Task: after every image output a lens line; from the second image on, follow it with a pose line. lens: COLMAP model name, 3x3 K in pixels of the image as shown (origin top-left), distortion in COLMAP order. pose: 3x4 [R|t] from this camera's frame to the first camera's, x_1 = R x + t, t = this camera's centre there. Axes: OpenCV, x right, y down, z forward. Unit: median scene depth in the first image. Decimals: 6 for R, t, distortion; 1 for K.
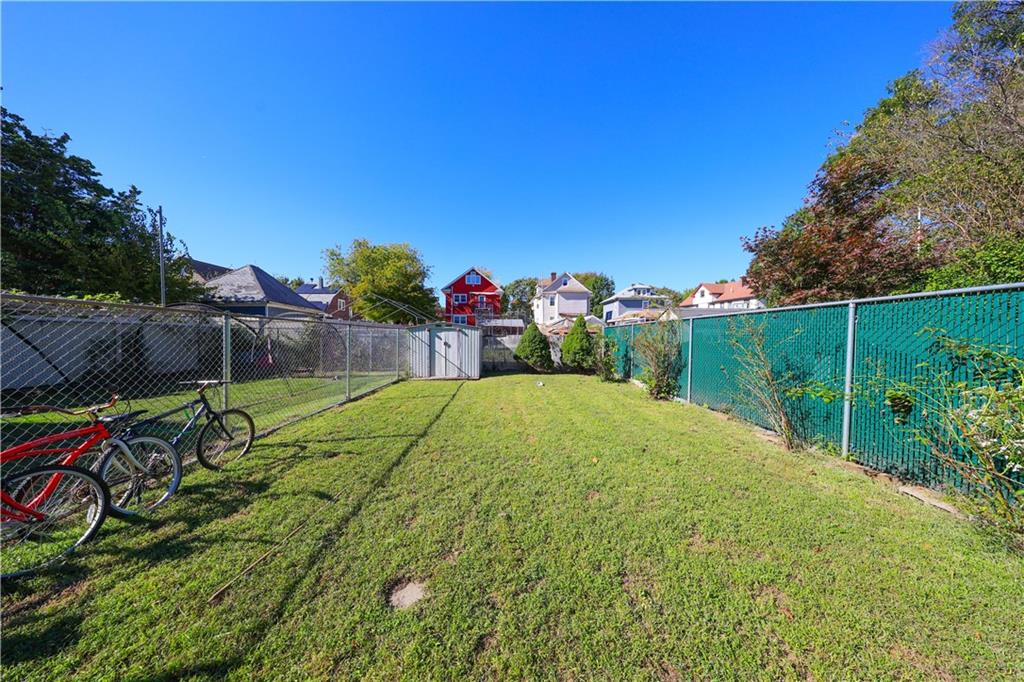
lens RADIAL K [[299.5, 0, 520.6], [0, 299.5, 343.4], [0, 0, 1]] dist [-0.000852, -0.000084]
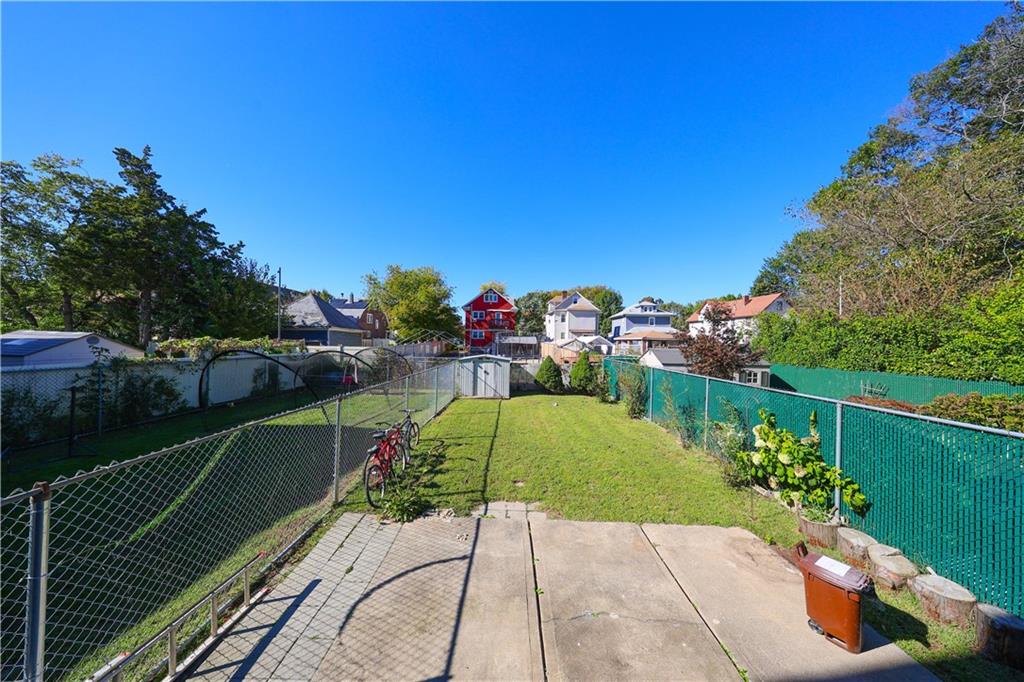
lens RADIAL K [[299.5, 0, 520.6], [0, 299.5, 343.4], [0, 0, 1]] dist [-0.000852, -0.000084]
pose [[0.999329, 0.012852, -0.034285, -0.030258], [-0.013685, 0.999614, -0.024173, -0.067973], [0.033961, 0.024626, 0.999120, -0.253740]]
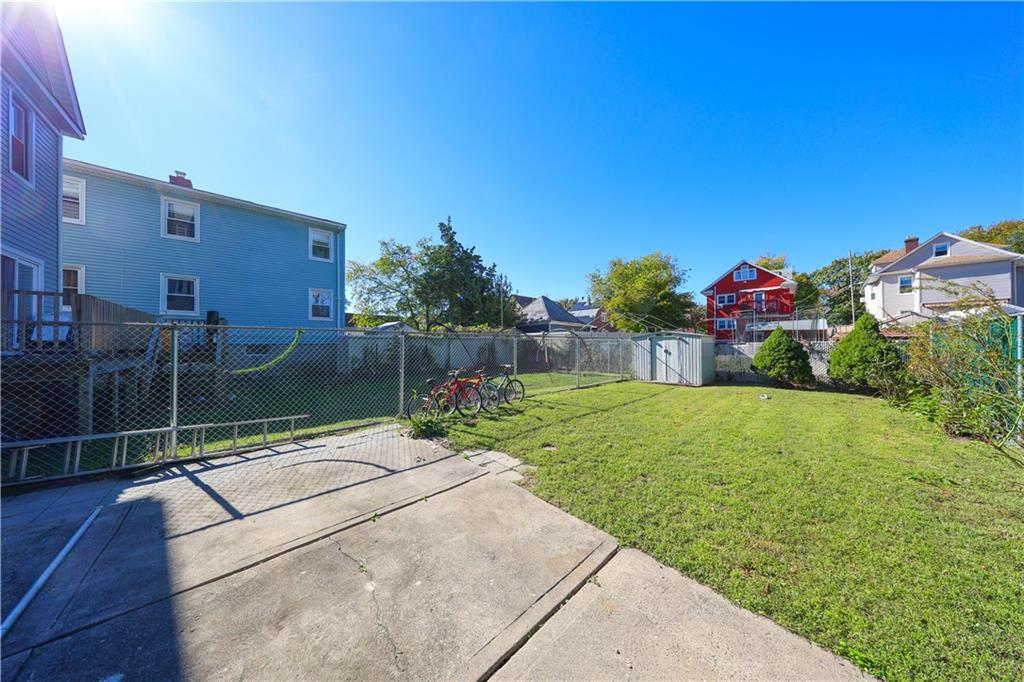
lens RADIAL K [[299.5, 0, 506.3], [0, 299.5, 342.0], [0, 0, 1]] dist [0.000674, -0.000015]
pose [[0.644153, -0.013137, -0.764784, 0.145787], [-0.009592, 0.999635, -0.025251, 0.000917], [0.764837, 0.023601, 0.643792, -0.102180]]
